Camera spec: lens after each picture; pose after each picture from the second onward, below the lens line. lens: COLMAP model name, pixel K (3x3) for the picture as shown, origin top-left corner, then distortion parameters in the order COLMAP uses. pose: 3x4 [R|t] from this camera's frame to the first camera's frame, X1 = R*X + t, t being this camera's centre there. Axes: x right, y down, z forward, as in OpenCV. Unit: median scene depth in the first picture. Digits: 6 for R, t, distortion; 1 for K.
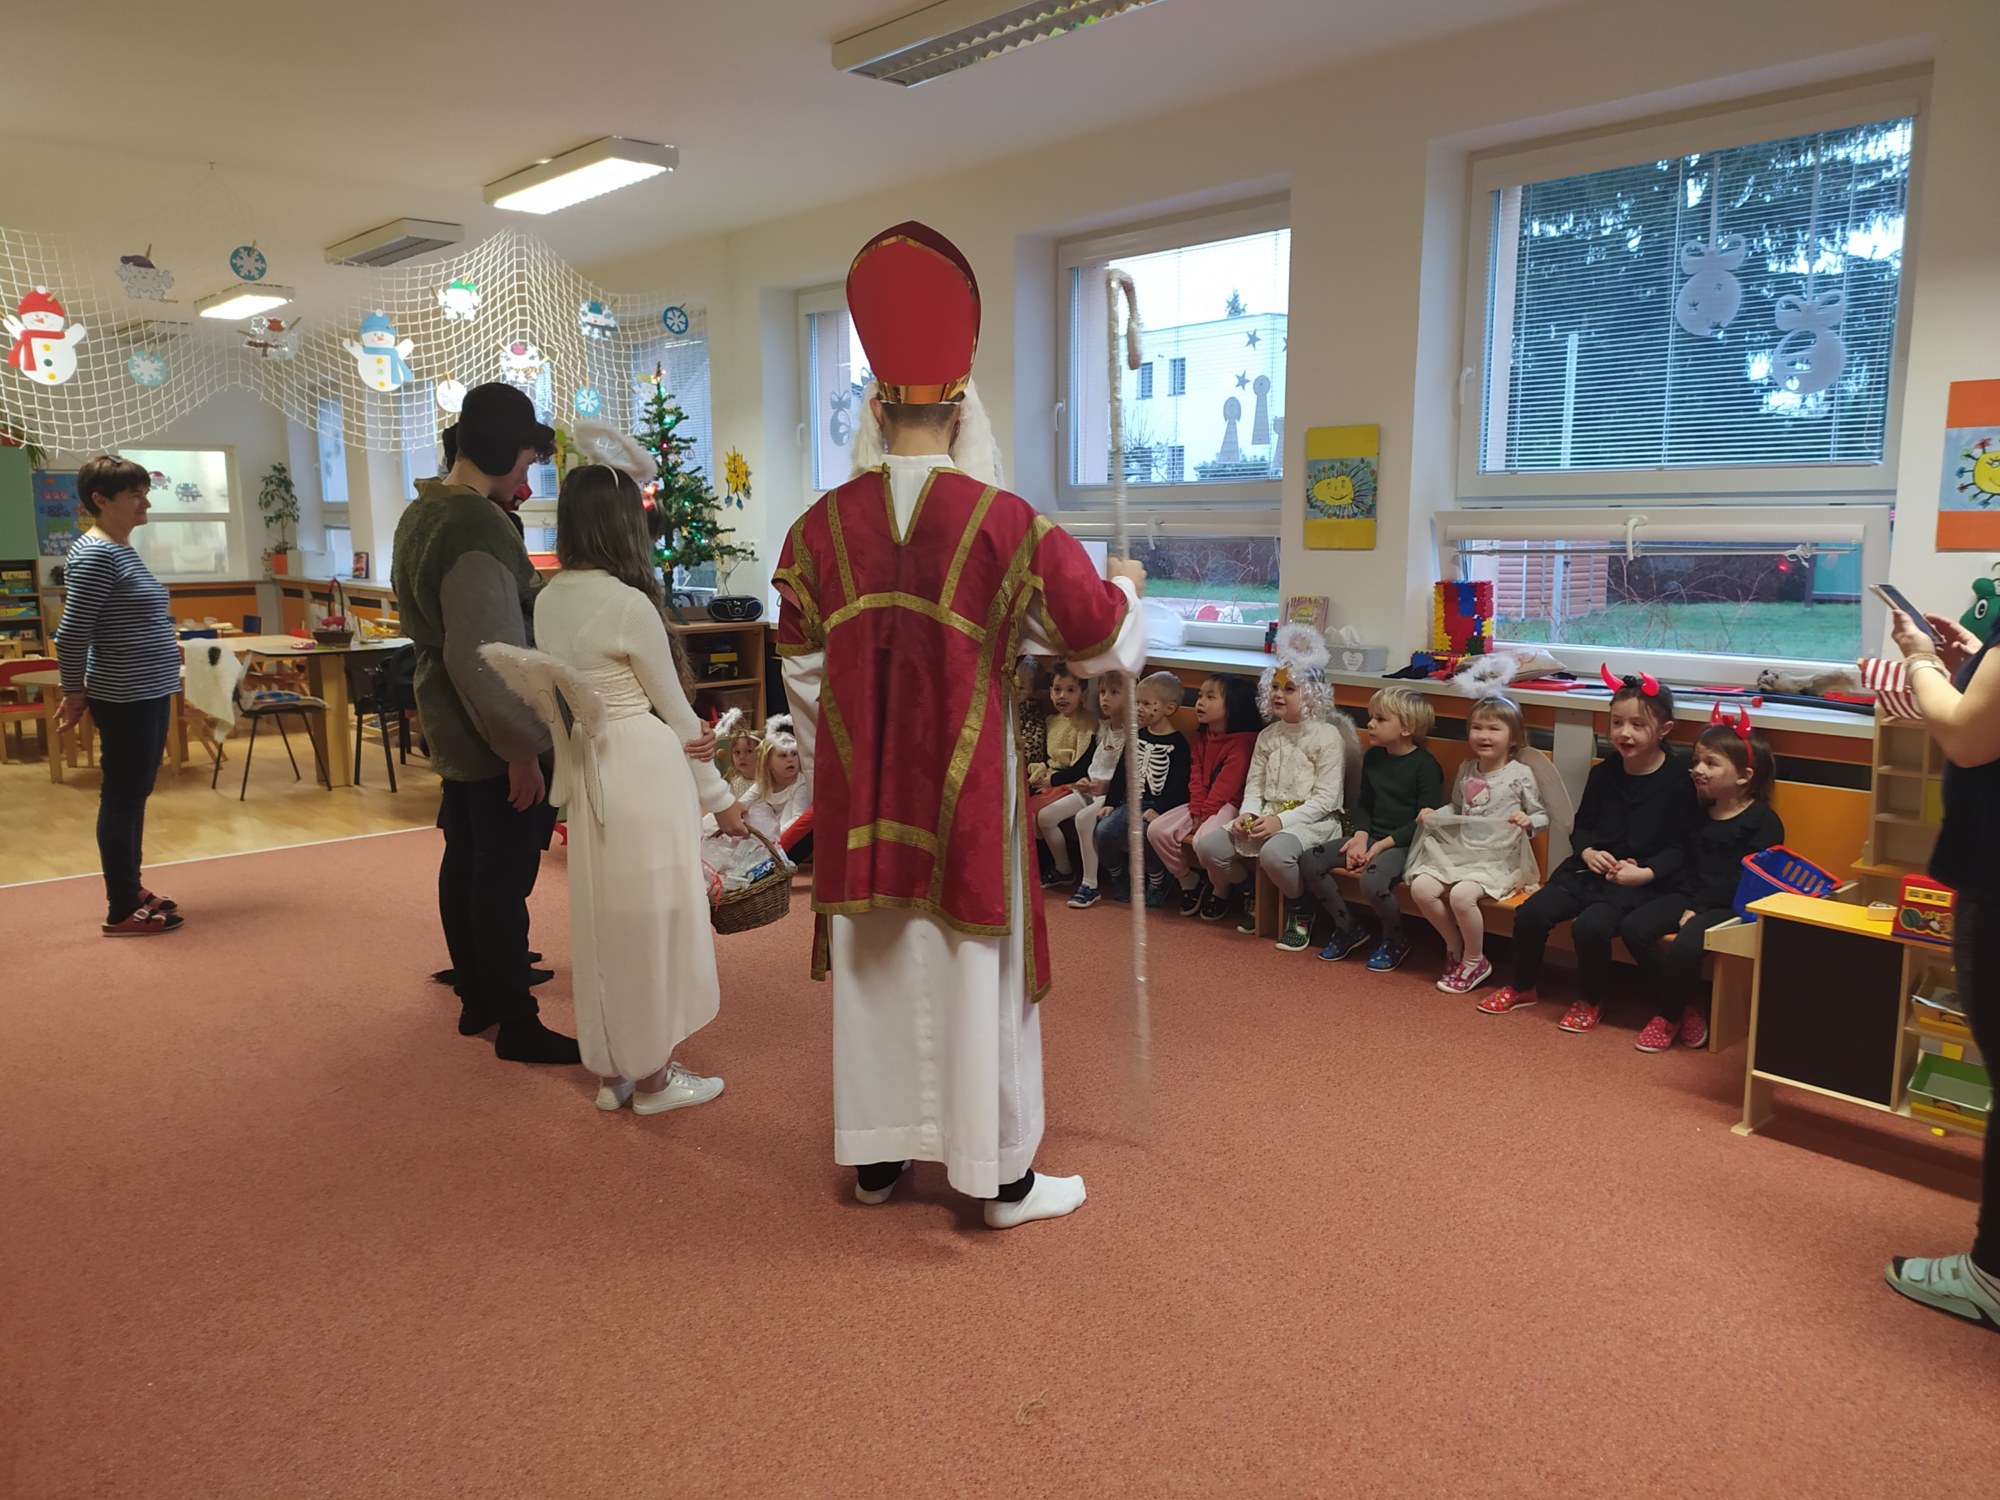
lens RADIAL K [[1522.5, 0, 991.9], [0, 1522.5, 752.1], [0, 0, 1]] dist [0.055436, -0.049151]
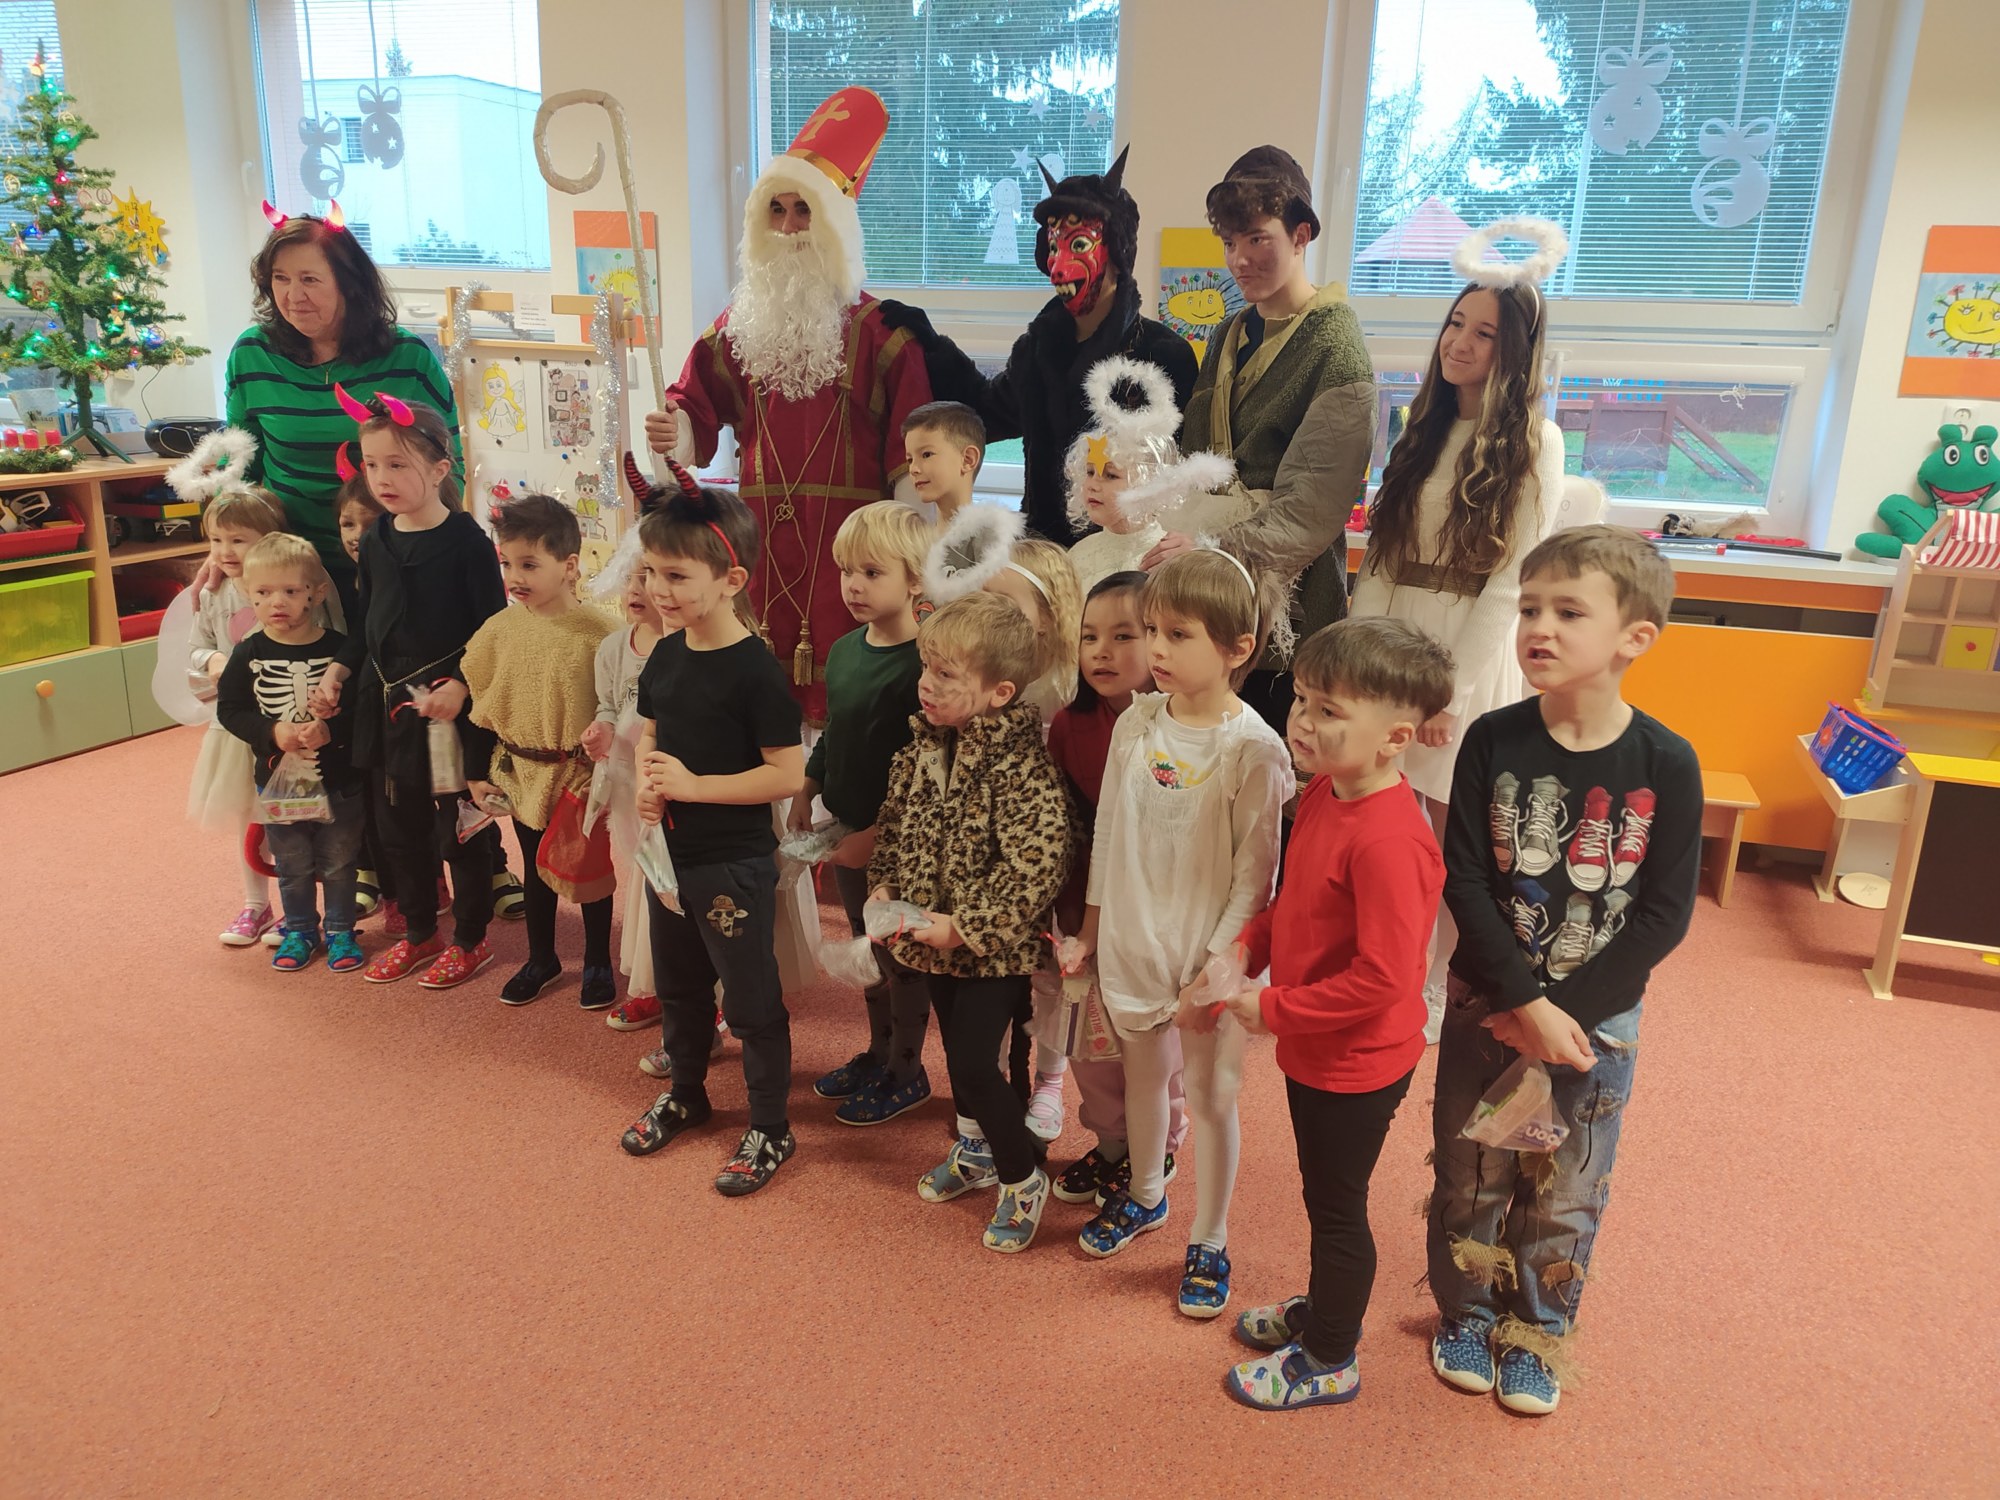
lens RADIAL K [[1522.5, 0, 1003.7], [0, 1522.5, 749.2], [0, 0, 1]] dist [0.055436, -0.049151]
pose [[0.852117, -0.107843, 0.512120, -0.394017], [0.044693, 0.989959, 0.134101, -0.056279], [-0.521440, -0.091382, 0.848381, 0.379689]]
